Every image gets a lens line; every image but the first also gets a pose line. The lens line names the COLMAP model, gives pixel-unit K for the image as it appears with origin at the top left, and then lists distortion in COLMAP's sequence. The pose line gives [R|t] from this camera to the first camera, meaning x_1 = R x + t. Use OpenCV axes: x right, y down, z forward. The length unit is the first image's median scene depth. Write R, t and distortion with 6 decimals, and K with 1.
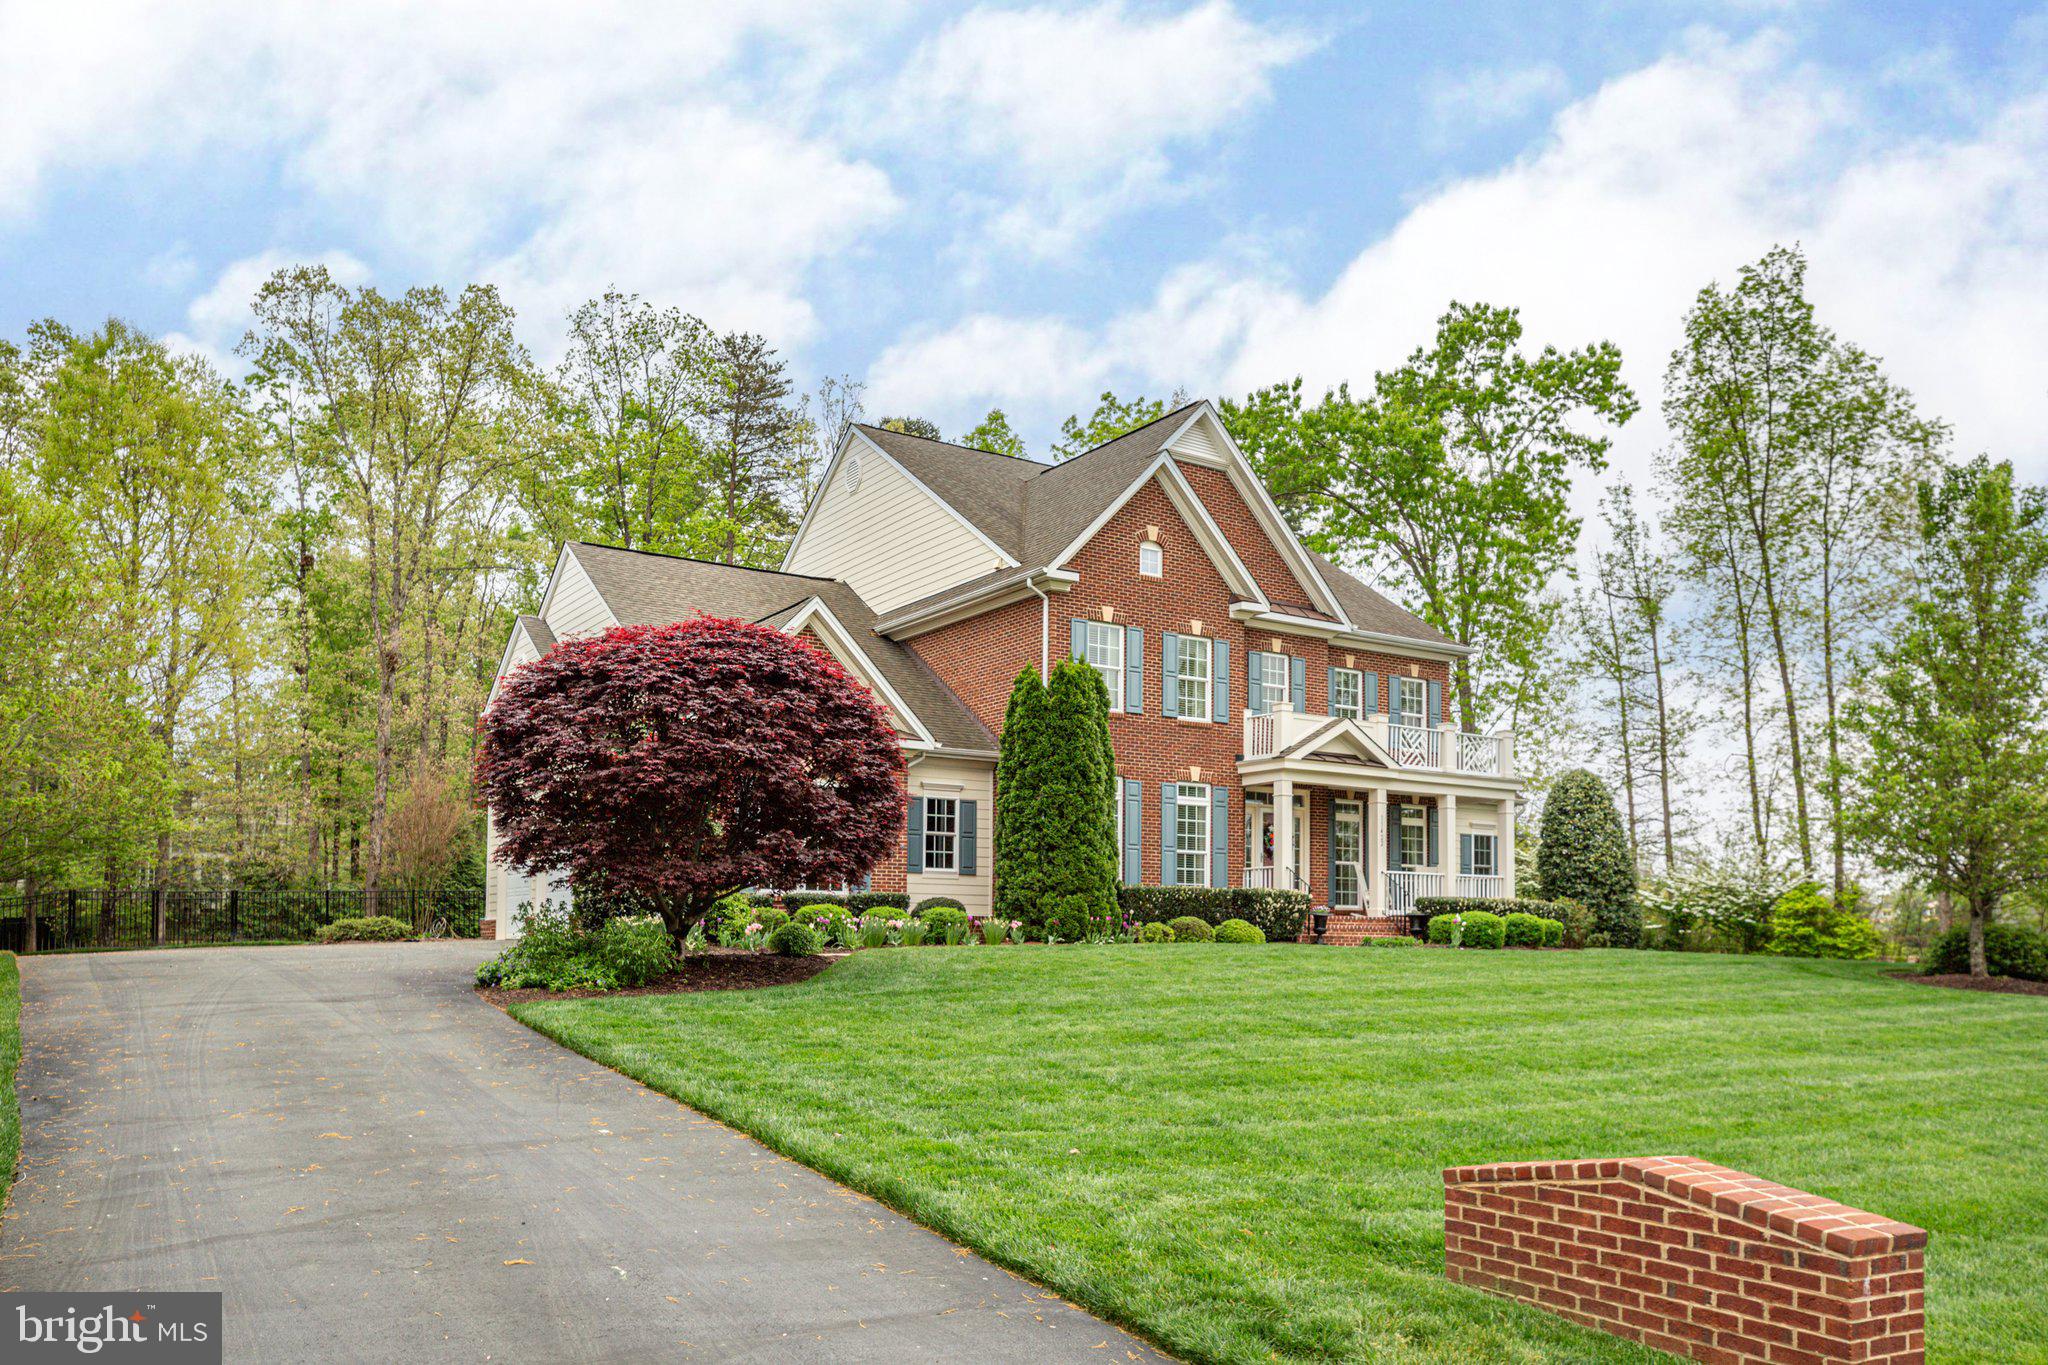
lens RADIAL K [[1575.1, 0, 1158.4], [0, 1575.1, 725.9], [0, 0, 1]] dist [0.053472, -0.009435]
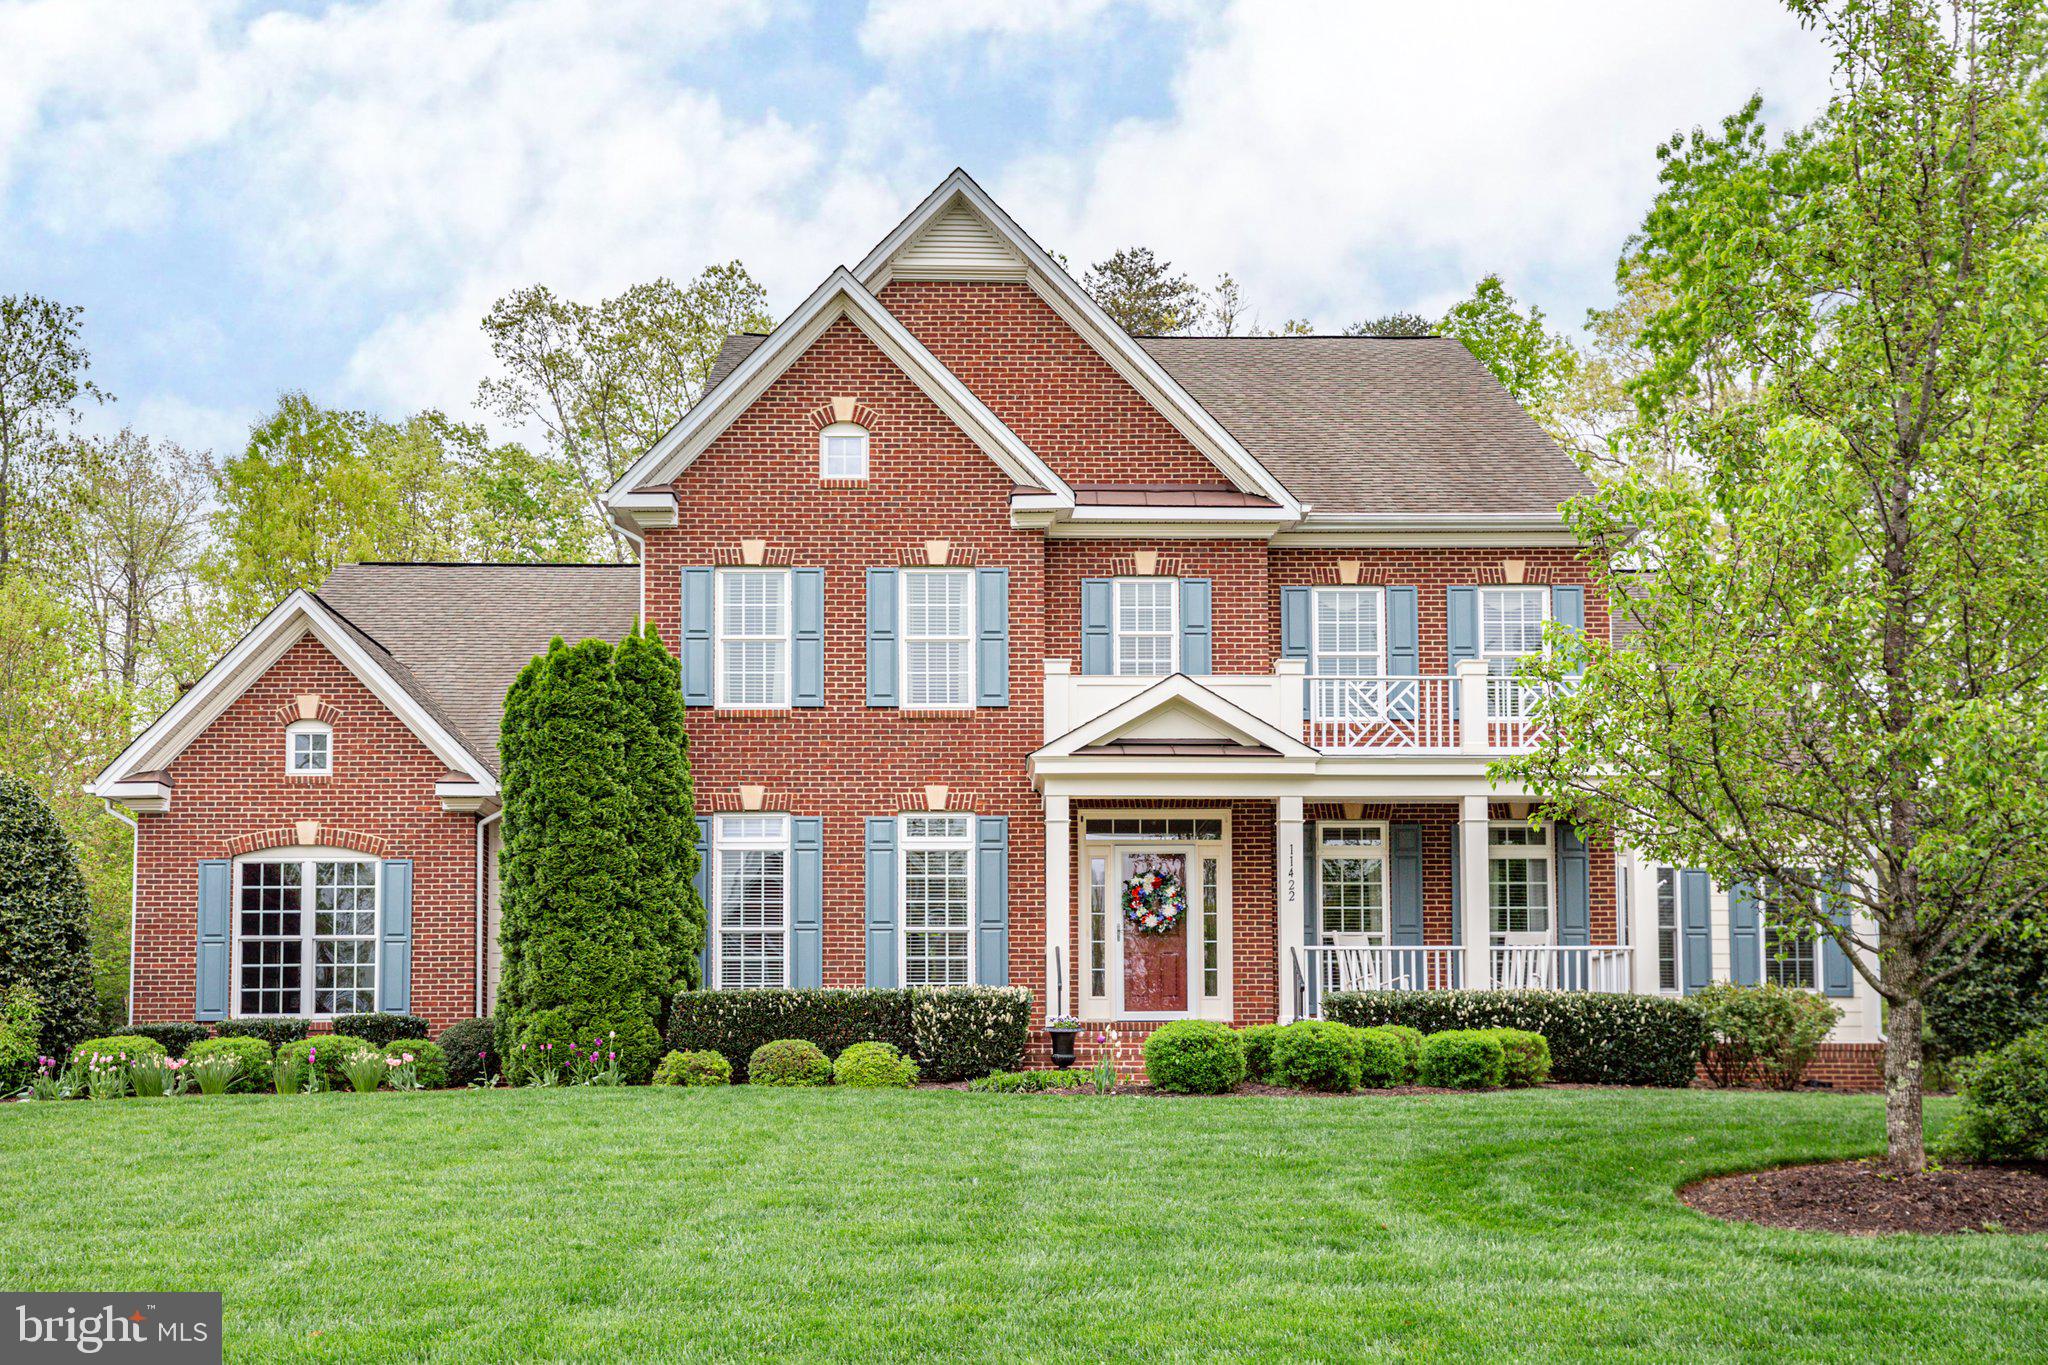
lens RADIAL K [[2041.3, 0, 1024.3], [0, 2041.3, 767.4], [0, 0, 1]] dist [0.070312, 0.002034]
pose [[0.819906, -0.091027, -0.565215, 0.480187], [0.086633, 0.995637, -0.034674, 0.048082], [0.565905, -0.020537, 0.824214, 0.379082]]
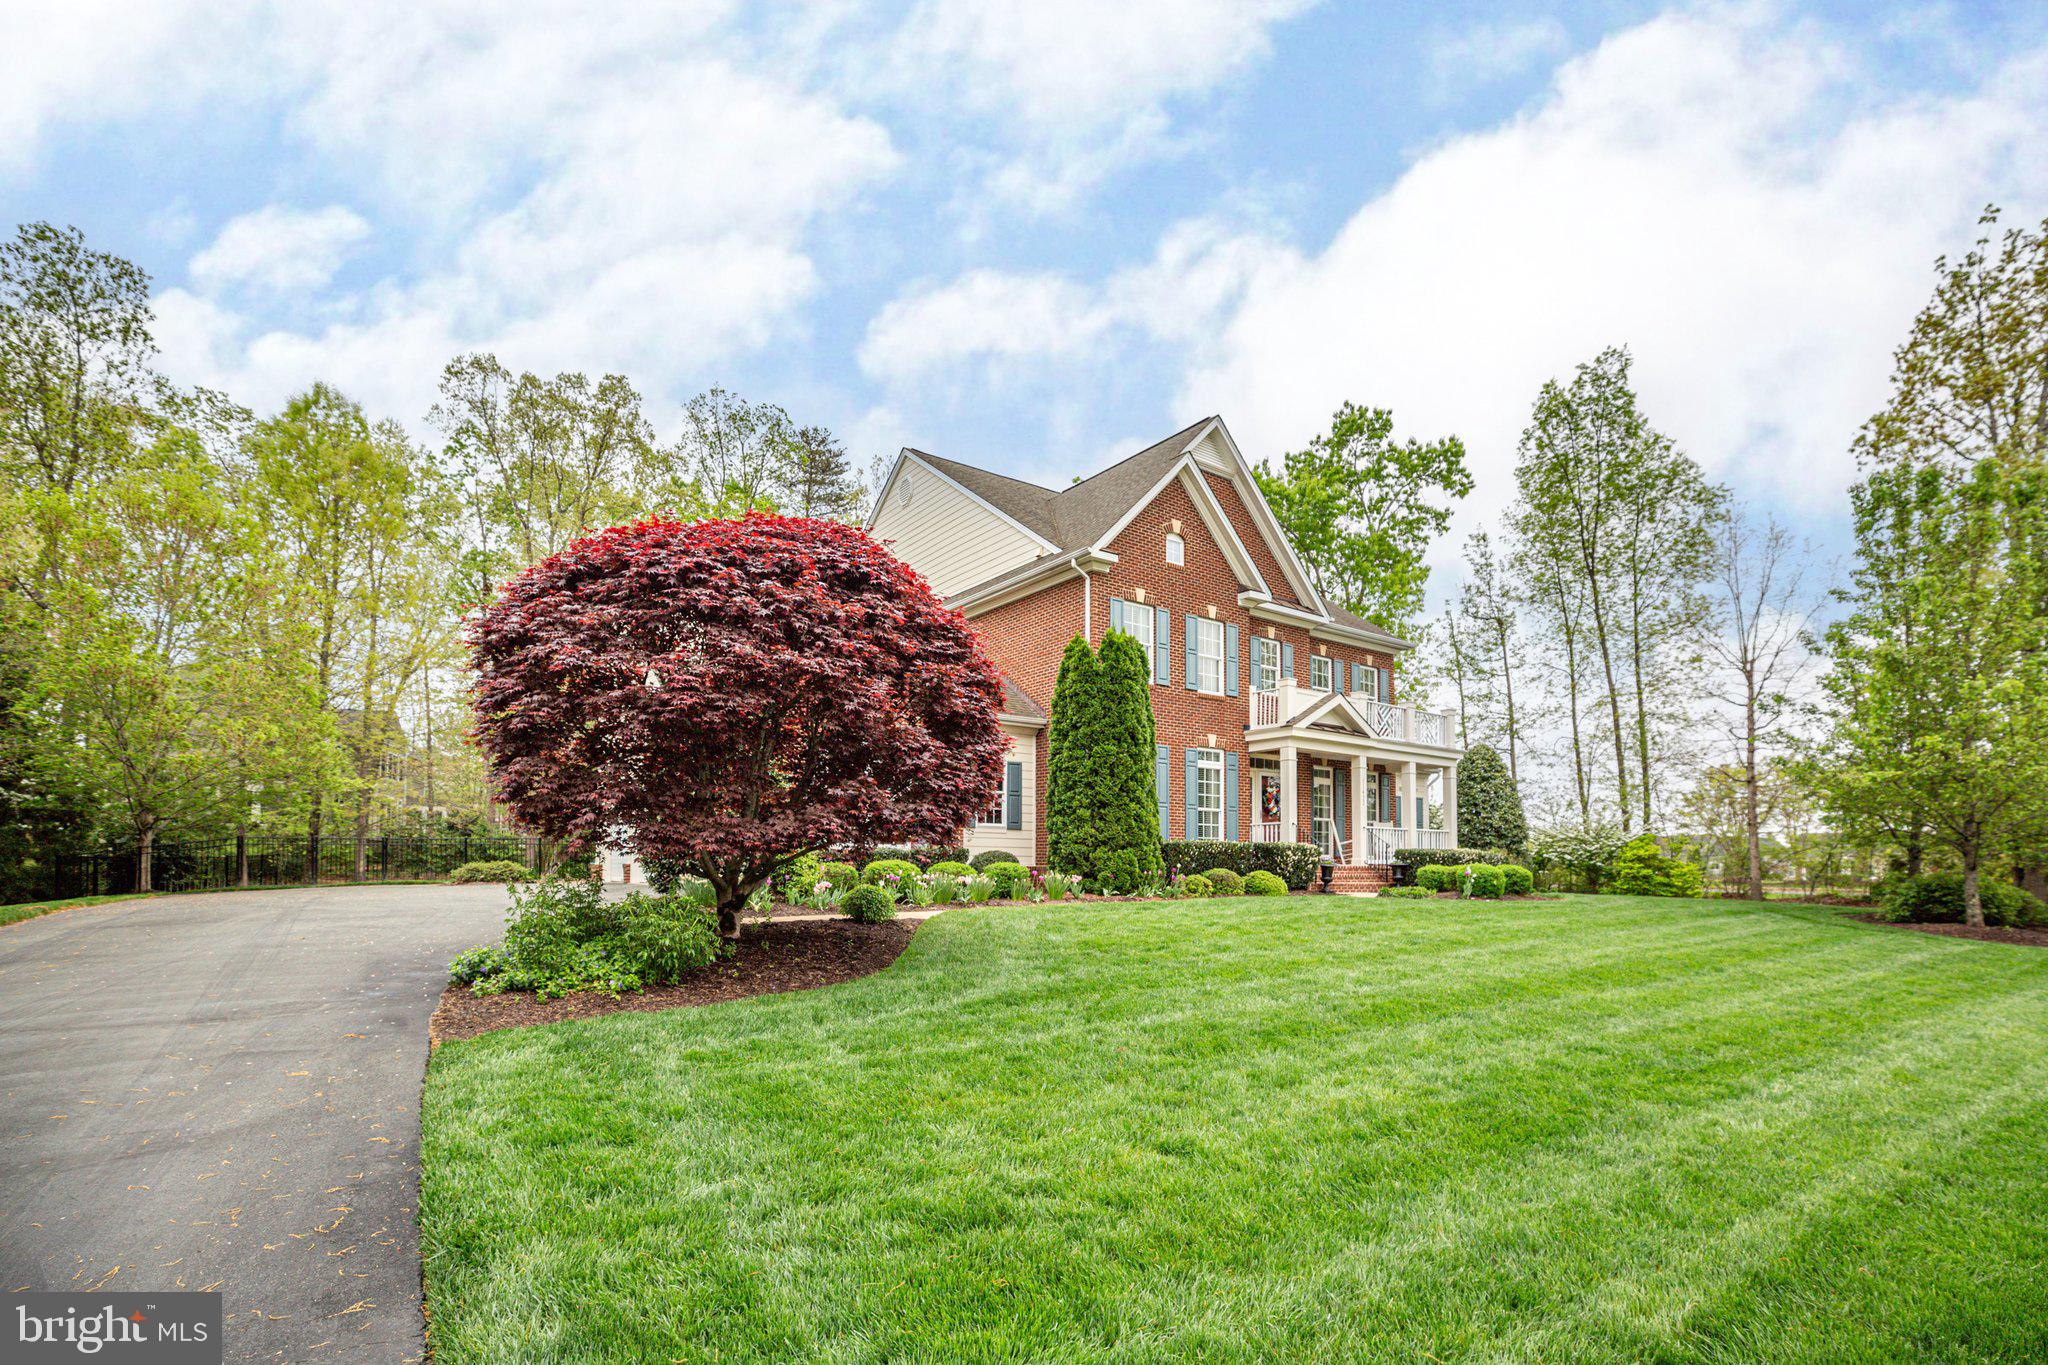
lens RADIAL K [[964.0, 0, 1081.4], [0, 964.0, 747.1], [0, 0, 1]] dist [-0.000910, 0.000091]
pose [[0.999892, 0.004582, 0.013958, -0.079151], [-0.004783, 0.999885, 0.014407, 0.025238], [-0.013890, -0.014472, 0.999799, 0.305441]]
